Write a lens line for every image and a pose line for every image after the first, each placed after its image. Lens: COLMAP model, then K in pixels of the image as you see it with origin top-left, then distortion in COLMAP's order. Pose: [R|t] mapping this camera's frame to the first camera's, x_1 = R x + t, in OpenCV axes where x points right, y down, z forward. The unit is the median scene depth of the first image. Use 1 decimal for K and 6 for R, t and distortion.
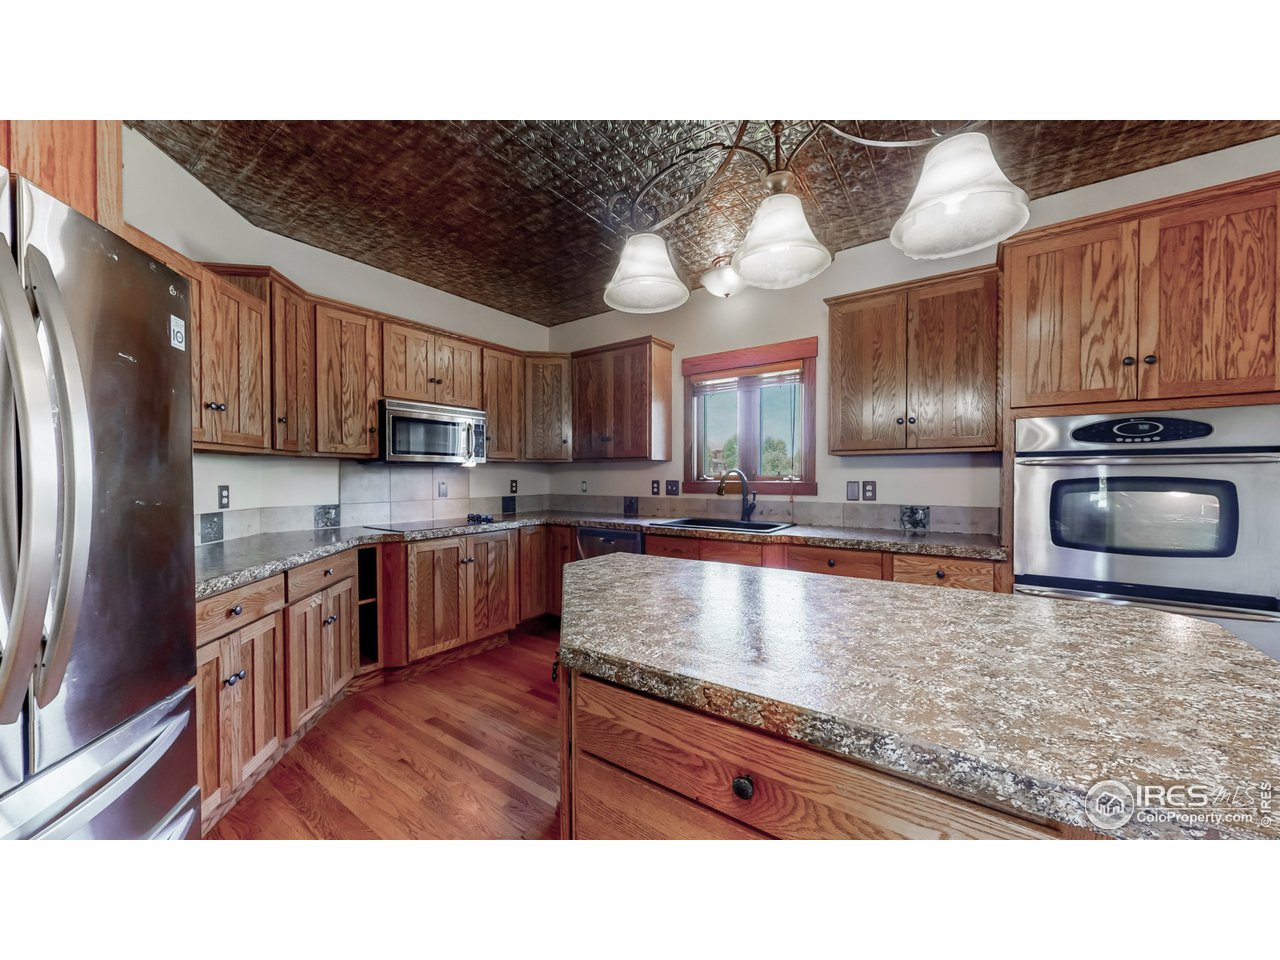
lens RADIAL K [[468.8, 0, 638.0], [0, 468.8, 480.9], [0, 0, 1]] dist [-0.000362, 0.000037]
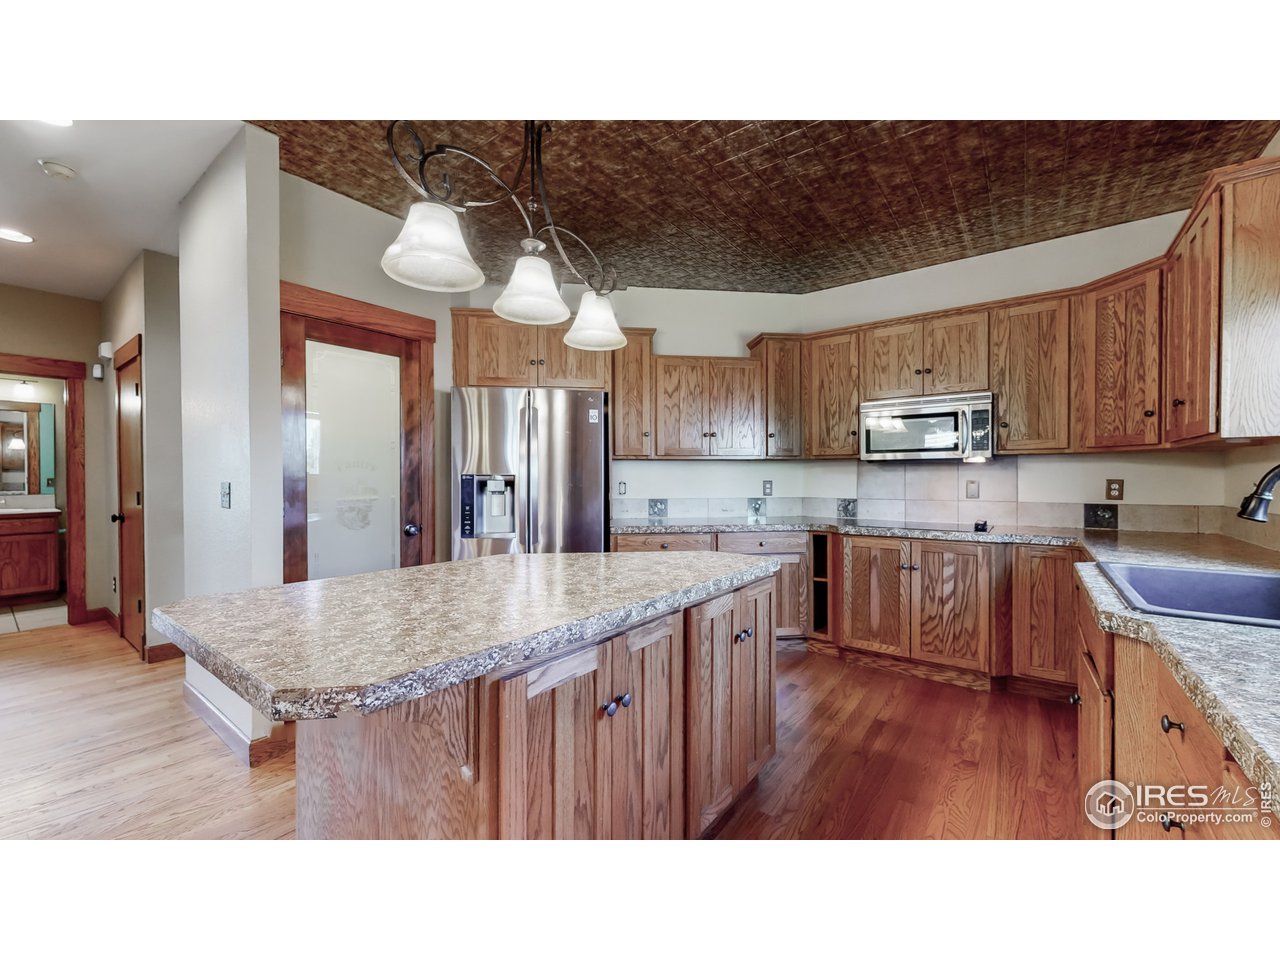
lens RADIAL K [[510.8, 0, 640.0], [0, 510.8, 480.0], [0, 0, 1]] dist [0.000474, 0.000031]
pose [[-0.031930, 0.011432, -0.999425, 0.646480], [-0.006701, 0.999910, 0.011651, -0.007181], [0.999468, 0.007069, -0.031850, 0.512992]]
